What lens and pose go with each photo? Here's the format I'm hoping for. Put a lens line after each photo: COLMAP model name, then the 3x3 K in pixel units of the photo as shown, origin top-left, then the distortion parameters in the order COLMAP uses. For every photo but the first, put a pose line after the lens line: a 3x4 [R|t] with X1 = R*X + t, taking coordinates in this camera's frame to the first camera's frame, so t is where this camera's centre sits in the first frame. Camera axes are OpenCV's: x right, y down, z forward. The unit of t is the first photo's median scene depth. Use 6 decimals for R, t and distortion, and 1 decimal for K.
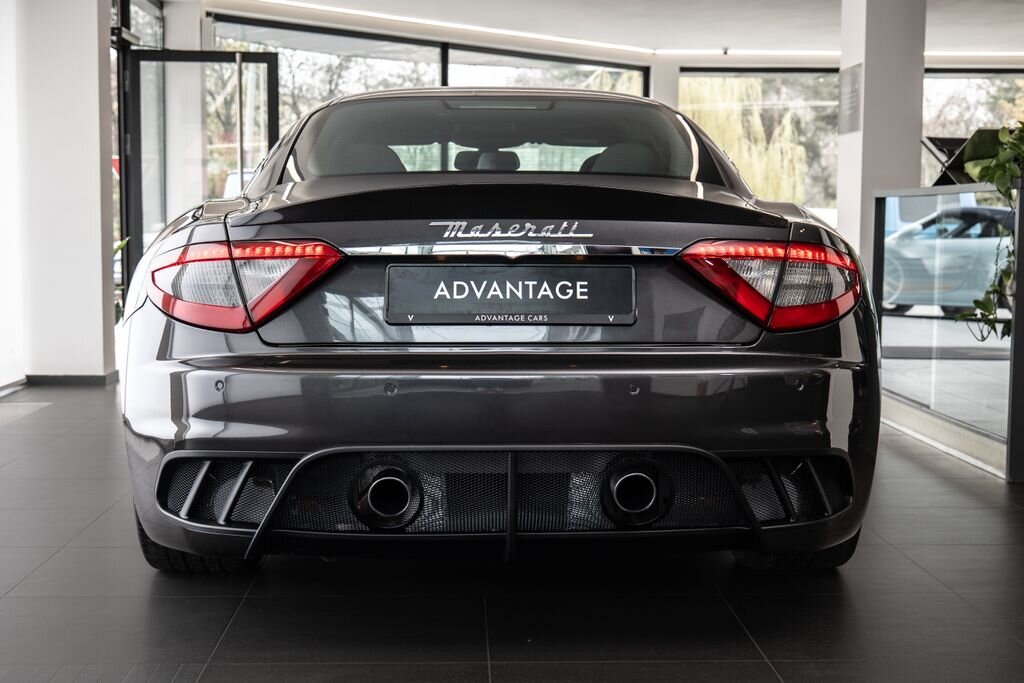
lens RADIAL K [[1582.3, 0, 520.1], [0, 1582.3, 381.5], [0, 0, 1]] dist [0.040138, 0.000000]
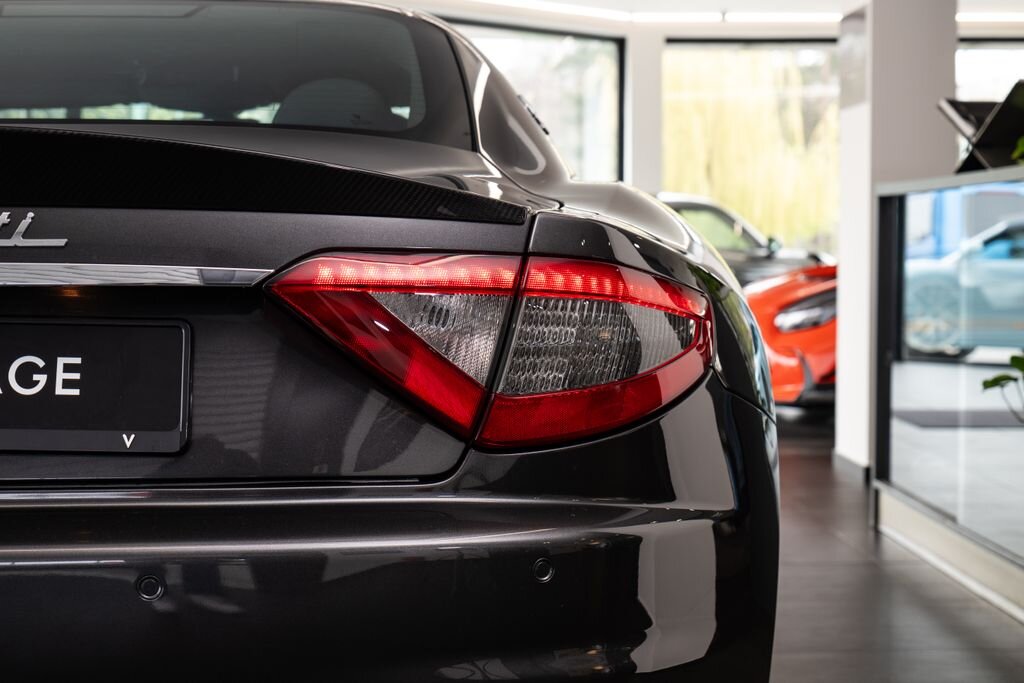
lens RADIAL K [[1965.7, 0, 511.0], [0, 1965.7, 339.8], [0, 0, 1]] dist [0.059881, 0.000000]
pose [[0.999971, -0.007296, 0.002195, 0.139319], [0.007400, 0.998635, -0.051701, -0.029111], [-0.001815, 0.051716, 0.998660, 0.369359]]
